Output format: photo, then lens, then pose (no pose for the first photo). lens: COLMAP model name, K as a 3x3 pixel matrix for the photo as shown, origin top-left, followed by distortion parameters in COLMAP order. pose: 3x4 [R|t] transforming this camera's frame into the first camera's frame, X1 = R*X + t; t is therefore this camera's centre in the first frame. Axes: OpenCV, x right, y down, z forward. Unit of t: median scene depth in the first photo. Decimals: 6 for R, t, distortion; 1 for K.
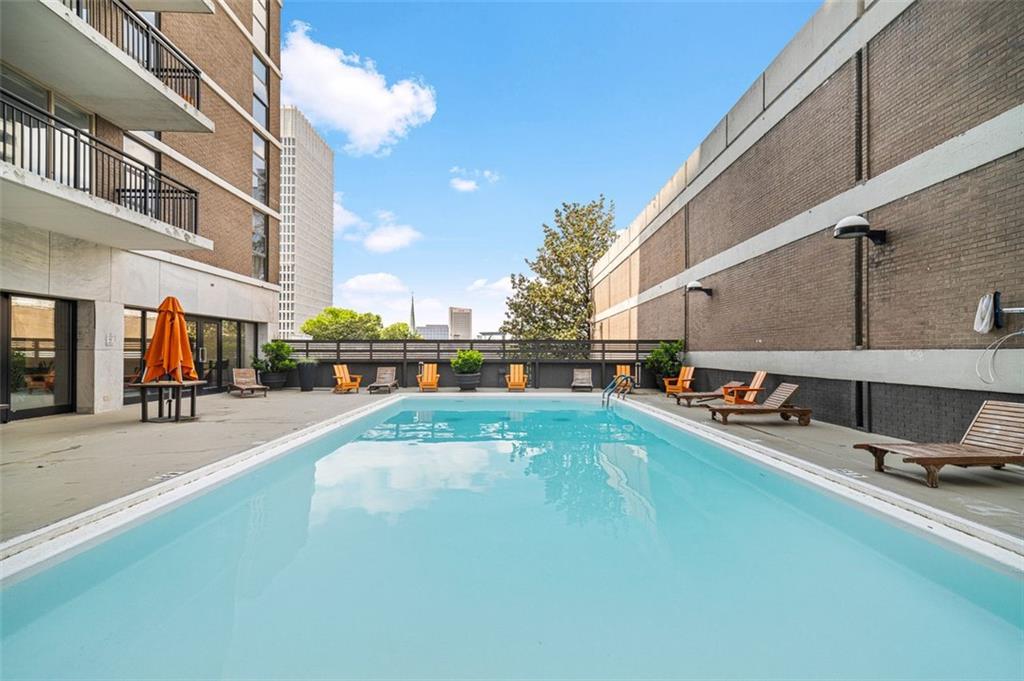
lens RADIAL K [[454.7, 0, 513.7], [0, 454.7, 331.8], [0, 0, 1]] dist [-0.001567, 0.013237]
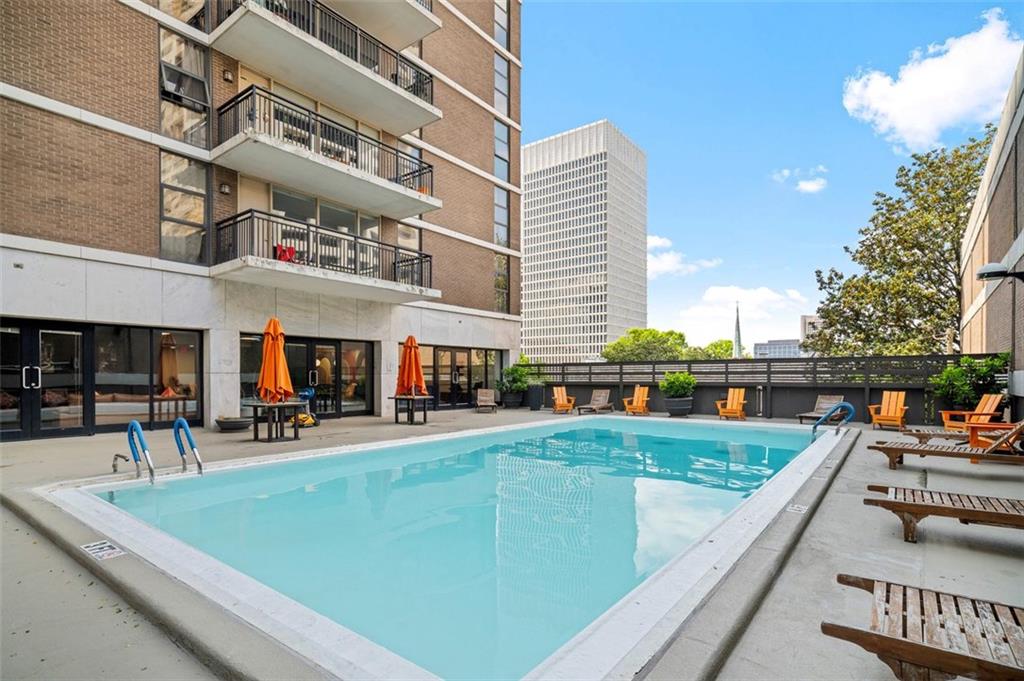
lens RADIAL K [[560.8, 0, 512.4], [0, 560.8, 342.9], [0, 0, 1]] dist [0.000660, 0.000909]
pose [[0.755227, -0.042770, -0.654067, 0.393371], [0.033655, 0.999083, -0.026471, 0.000653], [0.654599, -0.002021, 0.755974, -0.063611]]
